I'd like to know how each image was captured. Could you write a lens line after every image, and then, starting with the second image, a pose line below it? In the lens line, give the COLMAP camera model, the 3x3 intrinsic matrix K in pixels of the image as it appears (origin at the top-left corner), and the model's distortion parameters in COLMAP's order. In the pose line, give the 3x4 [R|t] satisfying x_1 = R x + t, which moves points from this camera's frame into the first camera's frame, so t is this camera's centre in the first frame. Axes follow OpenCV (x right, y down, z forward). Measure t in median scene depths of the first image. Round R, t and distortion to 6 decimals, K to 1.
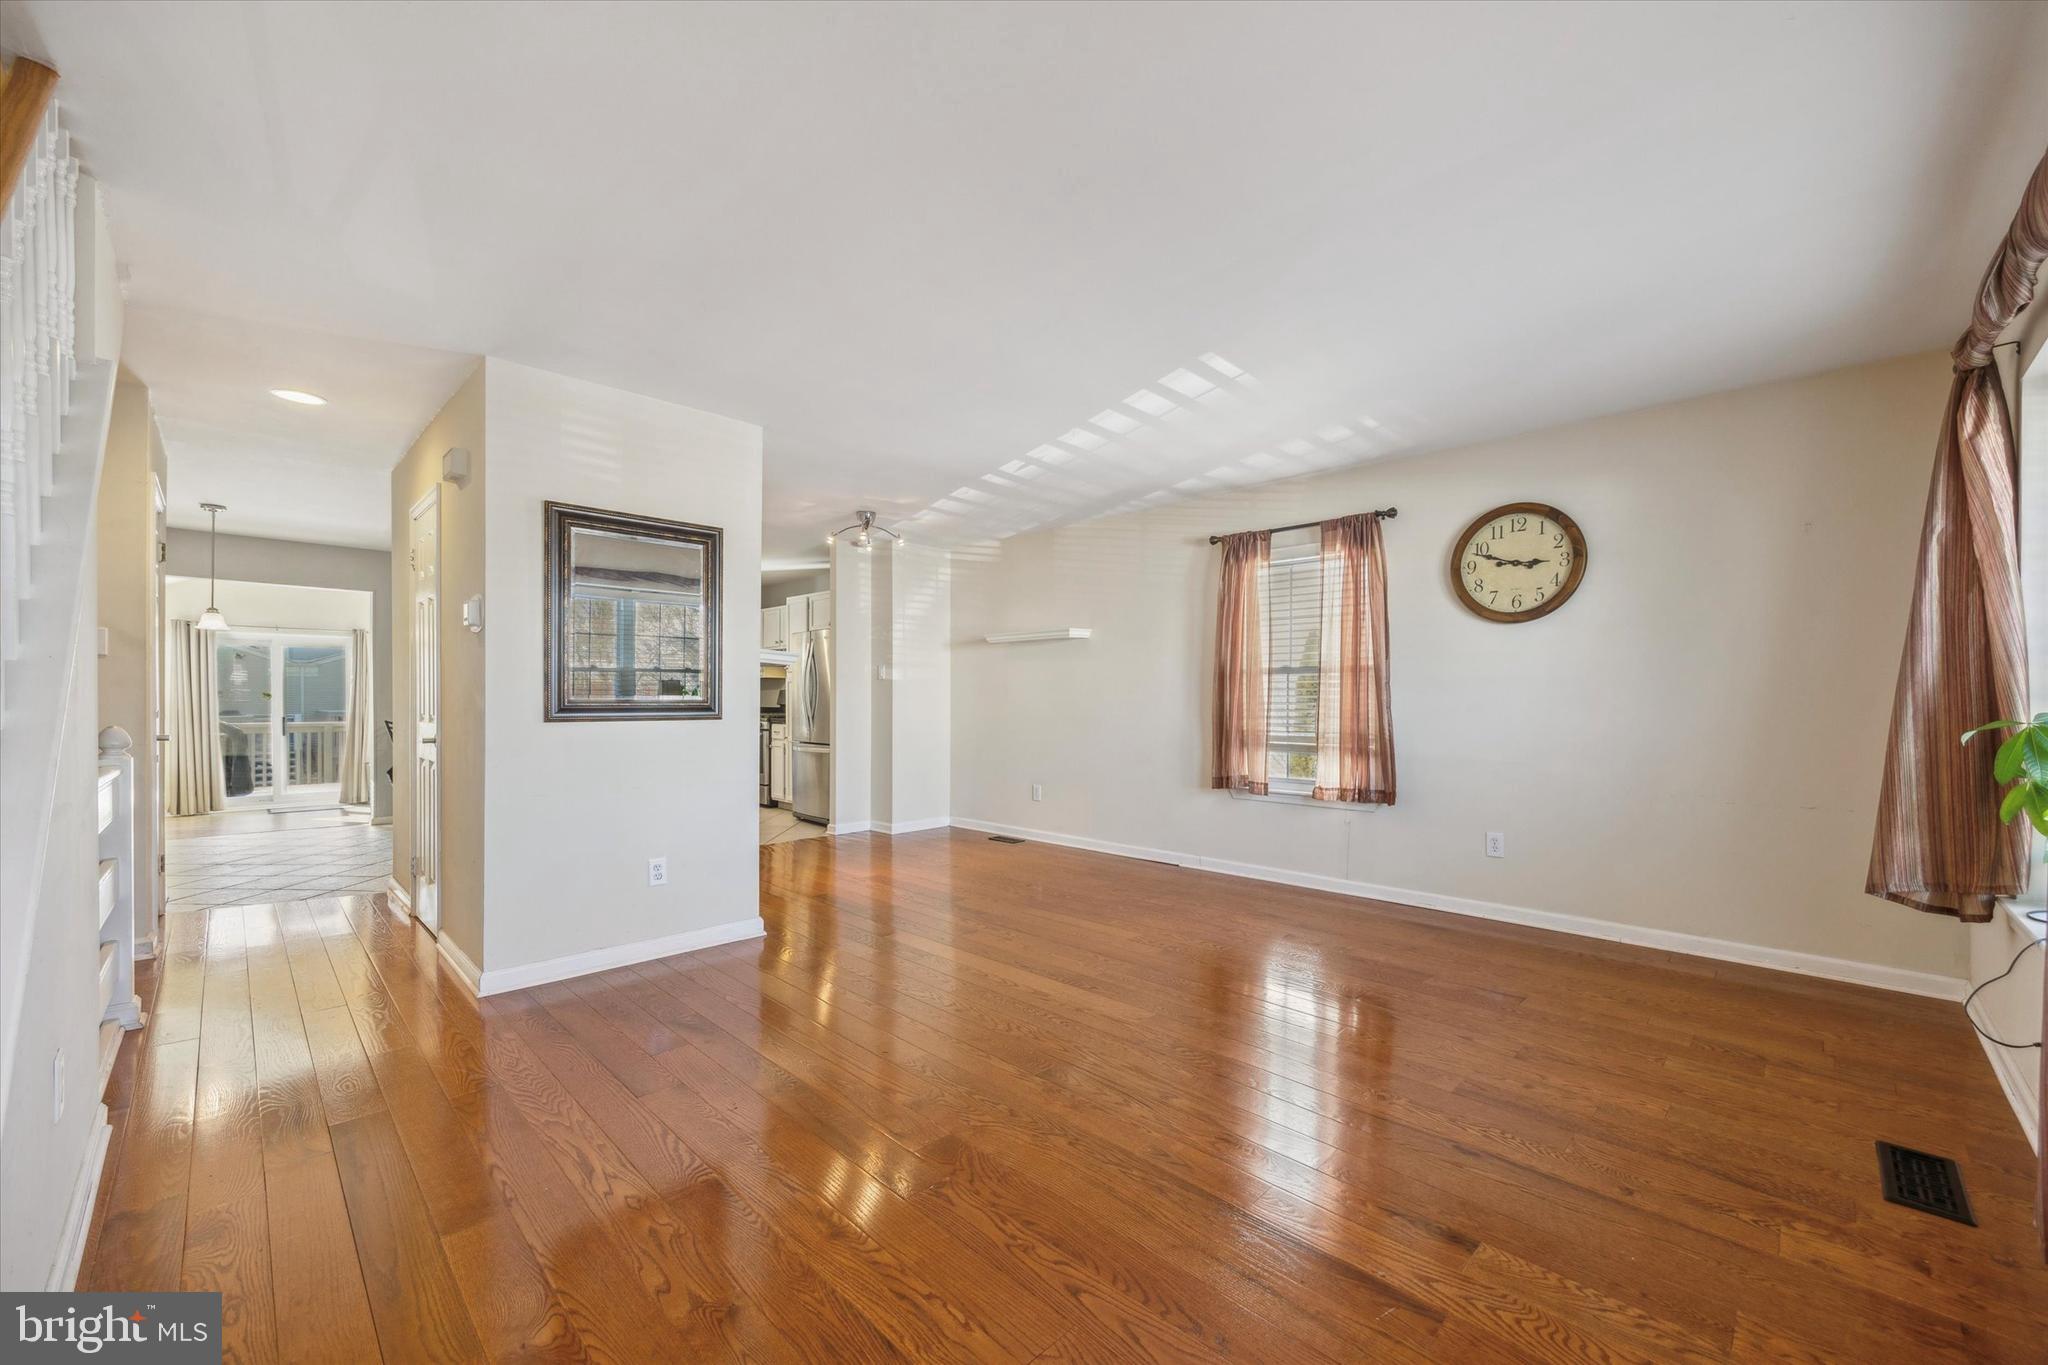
lens RADIAL K [[794.4, 0, 1062.9], [0, 794.4, 707.0], [0, 0, 1]] dist [-0.002975, -0.000144]
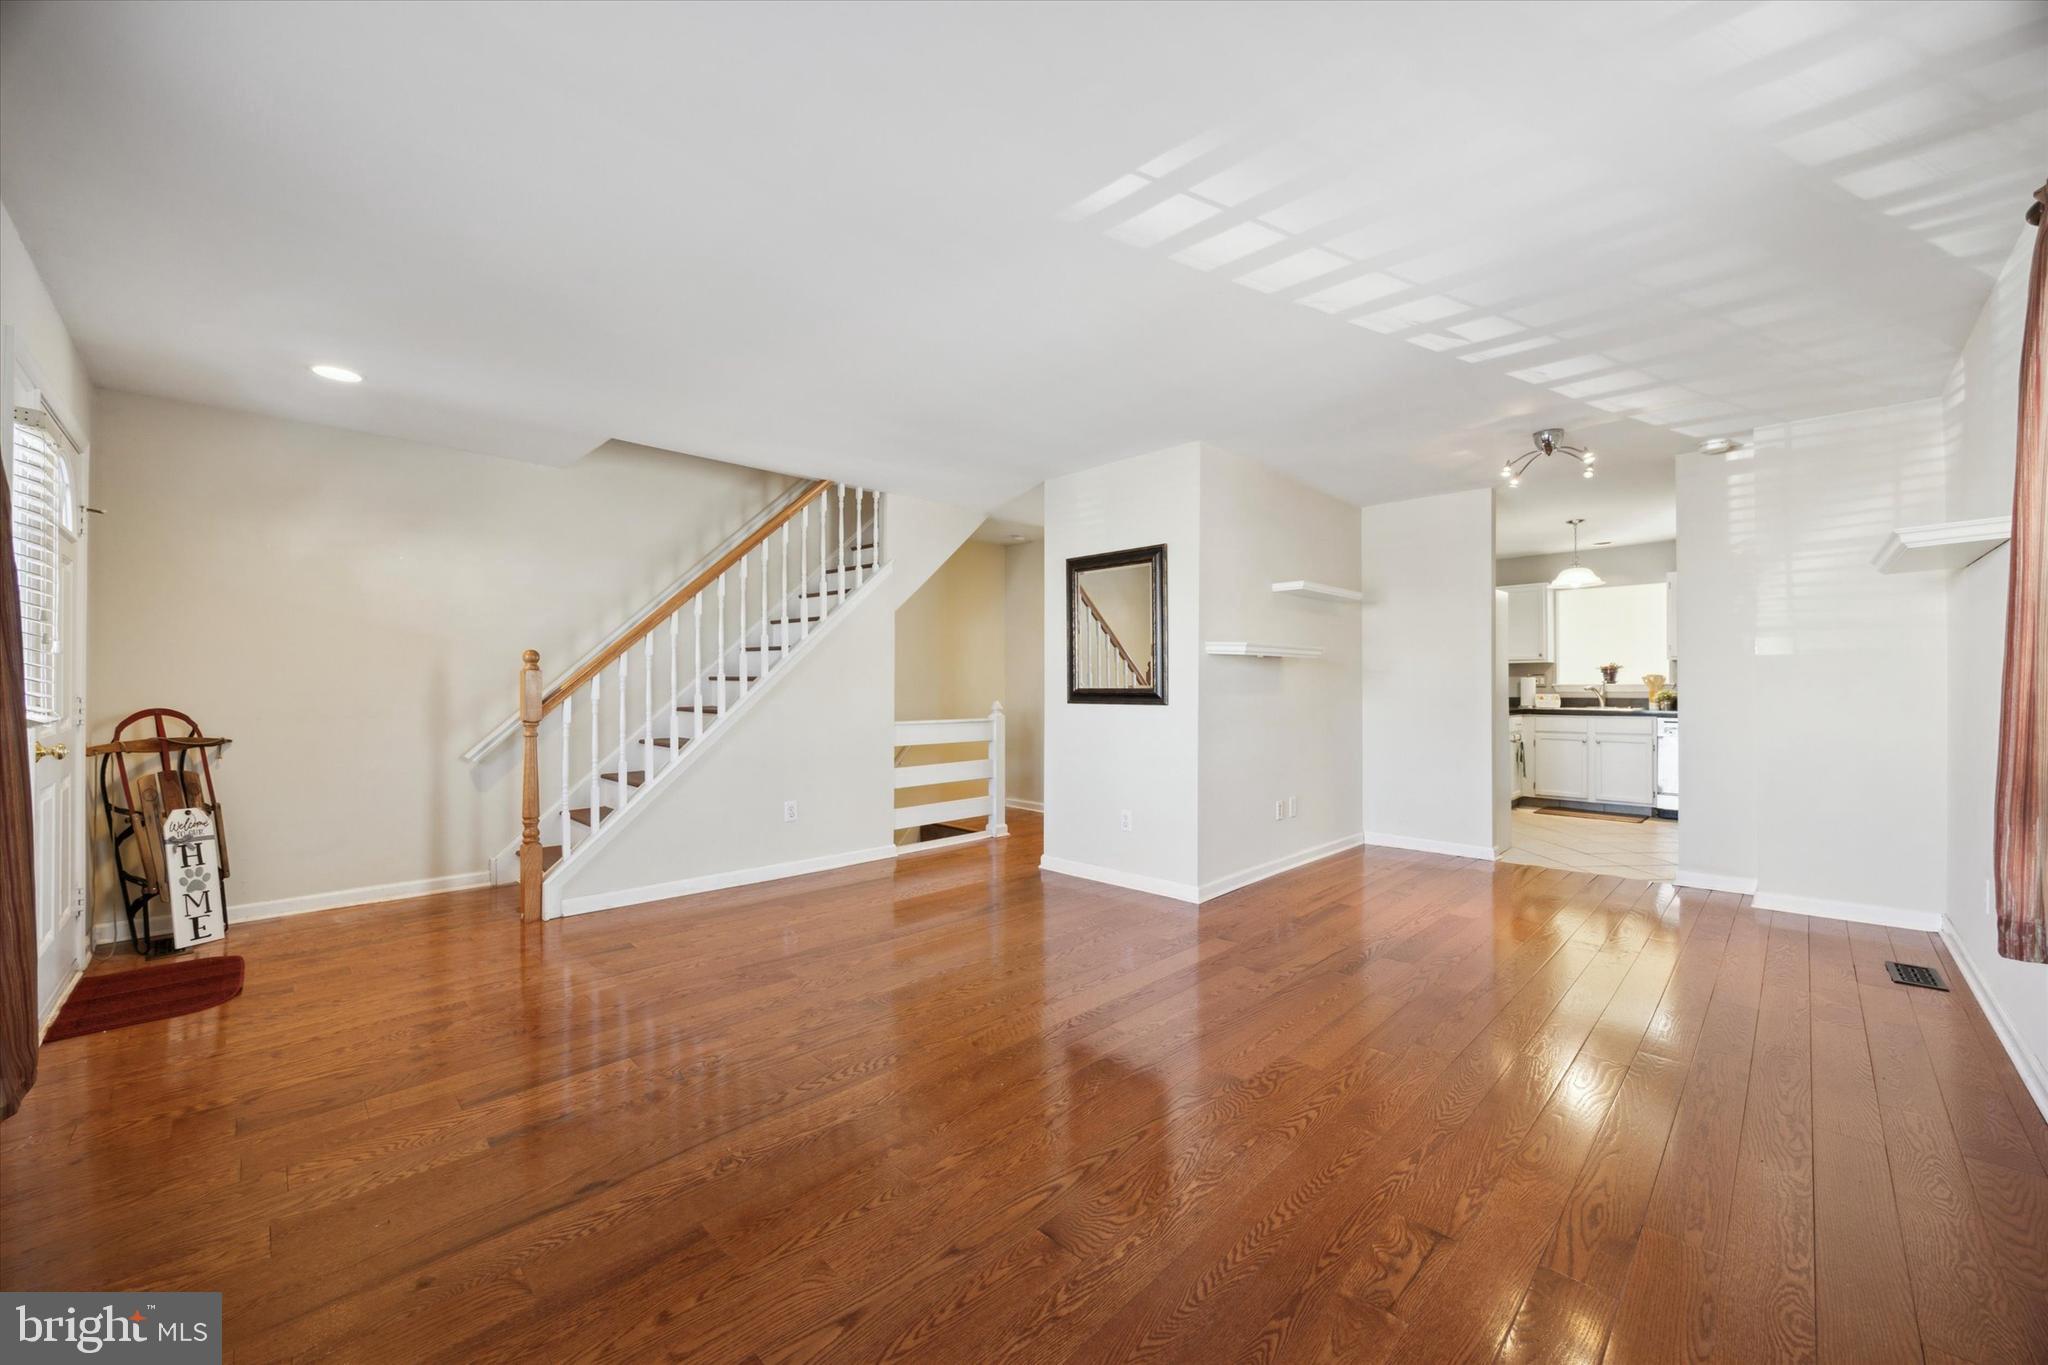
lens RADIAL K [[794.4, 0, 1013.7], [0, 794.4, 683.9], [0, 0, 1]] dist [-0.002975, -0.000144]
pose [[-0.035987, -0.005151, -0.999339, 0.382944], [-0.007339, 0.999961, -0.004890, -0.004276], [0.999325, 0.007158, -0.036024, 0.412667]]
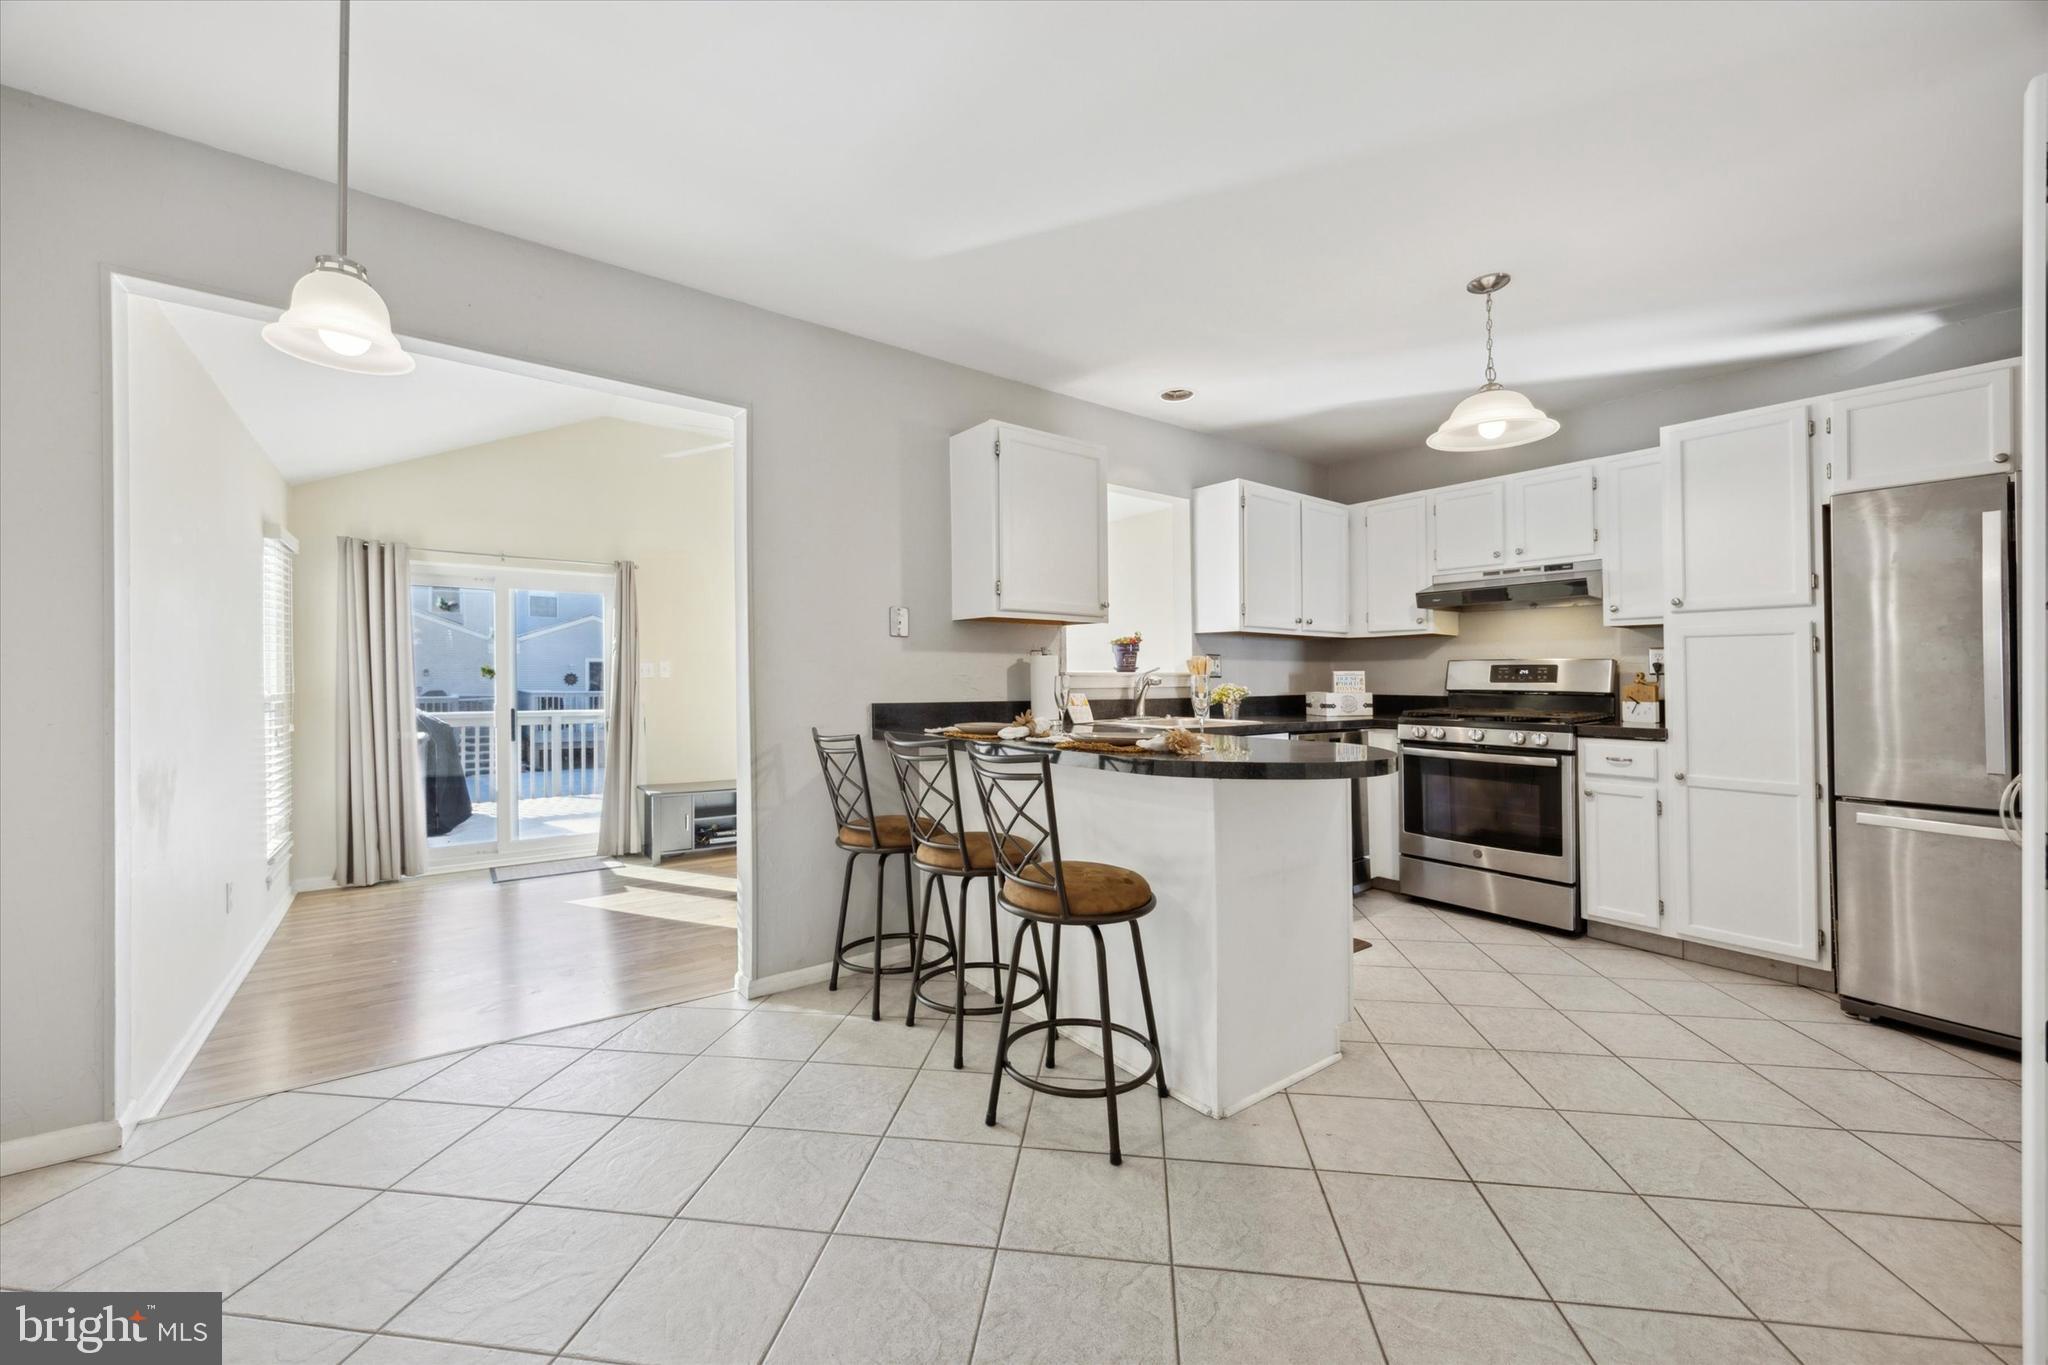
lens RADIAL K [[794.4, 0, 1037.4], [0, 794.4, 676.0], [0, 0, 1]] dist [-0.002975, -0.000144]
pose [[0.987446, 0.001745, -0.157949, -0.643661], [-0.003792, 0.999913, -0.012655, -0.005686], [0.157913, 0.013095, 0.987366, 0.608617]]
